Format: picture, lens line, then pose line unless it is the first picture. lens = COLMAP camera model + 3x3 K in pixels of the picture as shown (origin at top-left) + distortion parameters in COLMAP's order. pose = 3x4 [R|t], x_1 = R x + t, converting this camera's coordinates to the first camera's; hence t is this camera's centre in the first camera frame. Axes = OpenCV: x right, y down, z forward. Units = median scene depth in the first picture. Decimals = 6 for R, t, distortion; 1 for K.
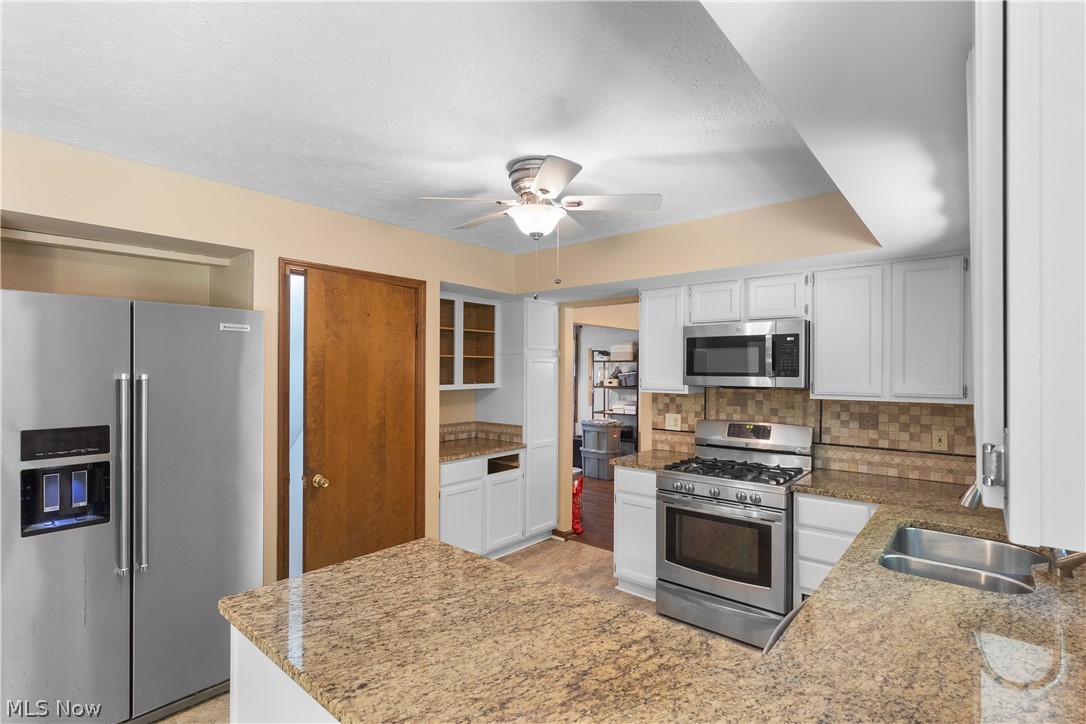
lens RADIAL K [[504.9, 0, 544.7], [0, 504.9, 371.0], [0, 0, 1]] dist [-0.007468, 0.004050]
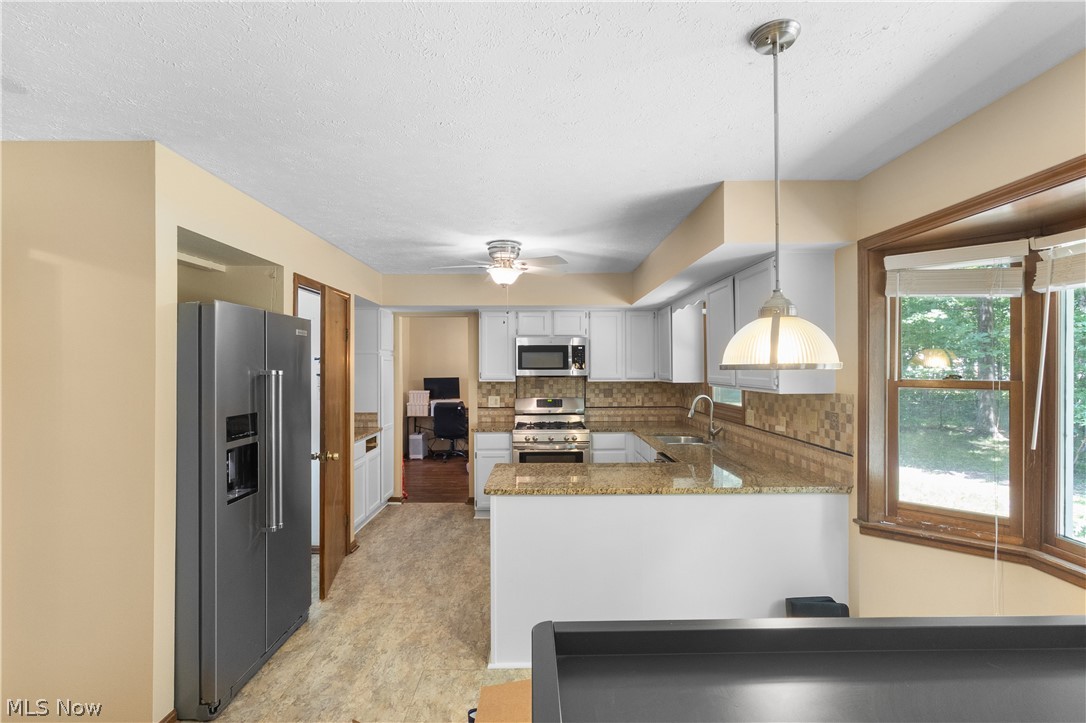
lens RADIAL K [[504.9, 0, 537.3], [0, 504.9, 360.9], [0, 0, 1]] dist [-0.007468, 0.004050]
pose [[0.765044, 0.001424, 0.643976, -0.759766], [0.007274, 0.999915, -0.010851, -0.000166], [-0.643937, 0.012986, 0.764969, -0.256057]]
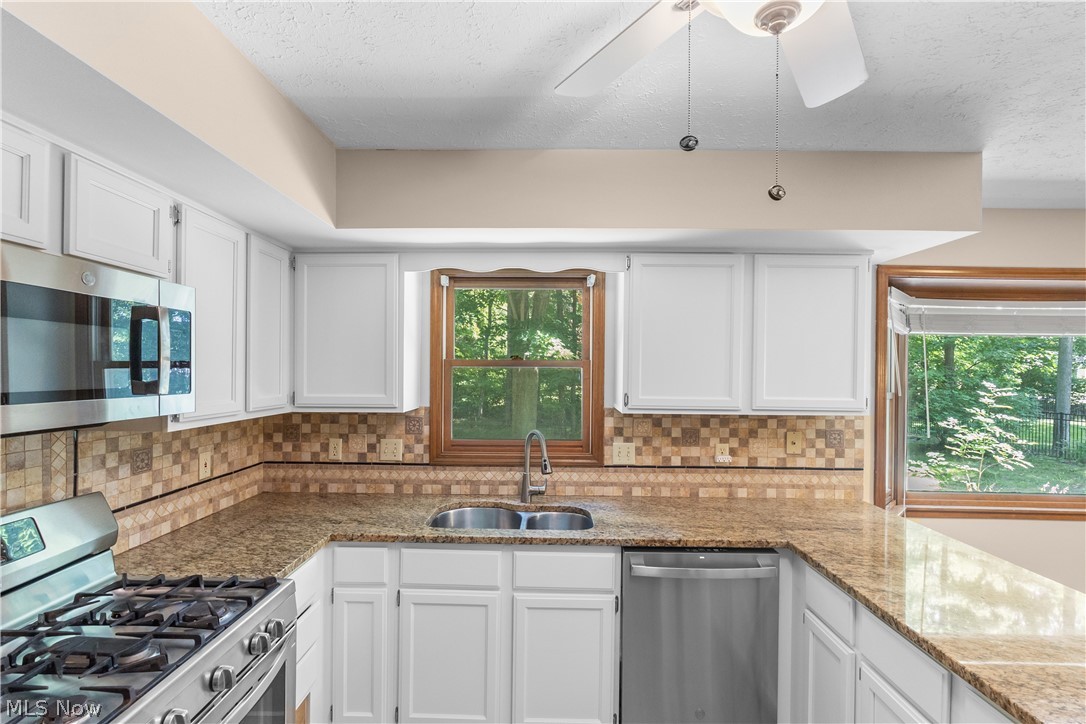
lens RADIAL K [[504.9, 0, 540.3], [0, 504.9, 369.4], [0, 0, 1]] dist [-0.007468, 0.004050]
pose [[-0.631763, -0.008769, 0.775112, -0.142555], [-0.008931, 0.999952, 0.004033, -0.018116], [-0.775111, -0.004375, -0.631811, 1.023082]]
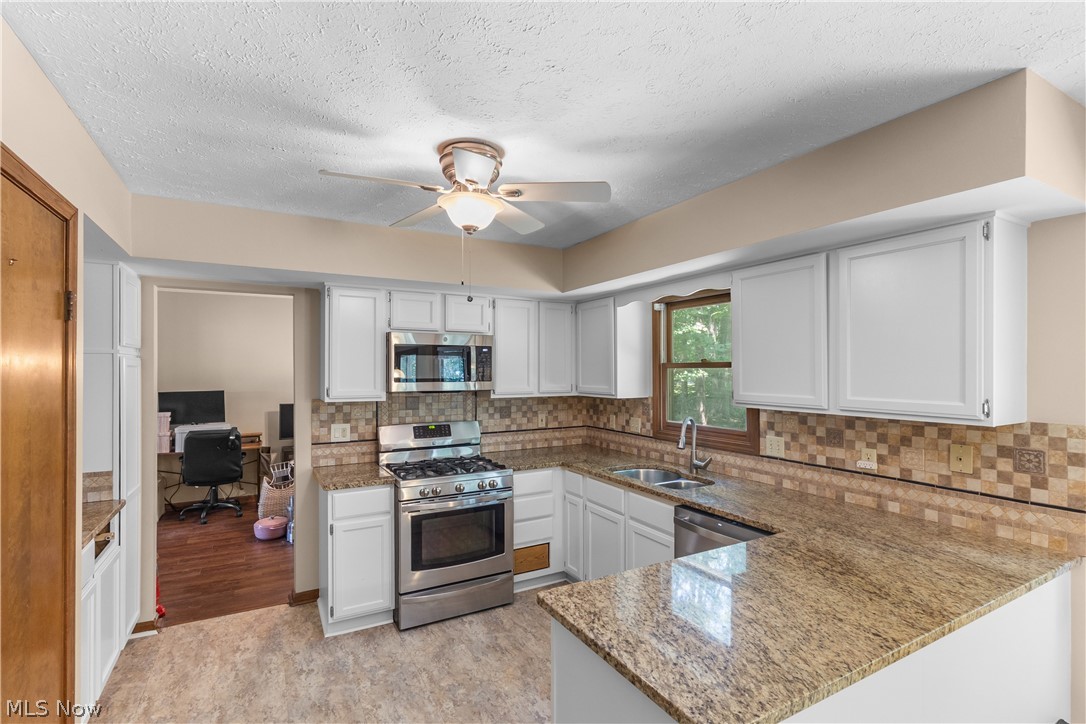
lens RADIAL K [[504.9, 0, 535.9], [0, 504.9, 365.5], [0, 0, 1]] dist [-0.007468, 0.004050]
pose [[0.362076, 0.003603, 0.932142, -0.606607], [0.003959, 0.999978, -0.005403, -0.019292], [-0.932140, 0.005646, 0.362054, 0.433387]]
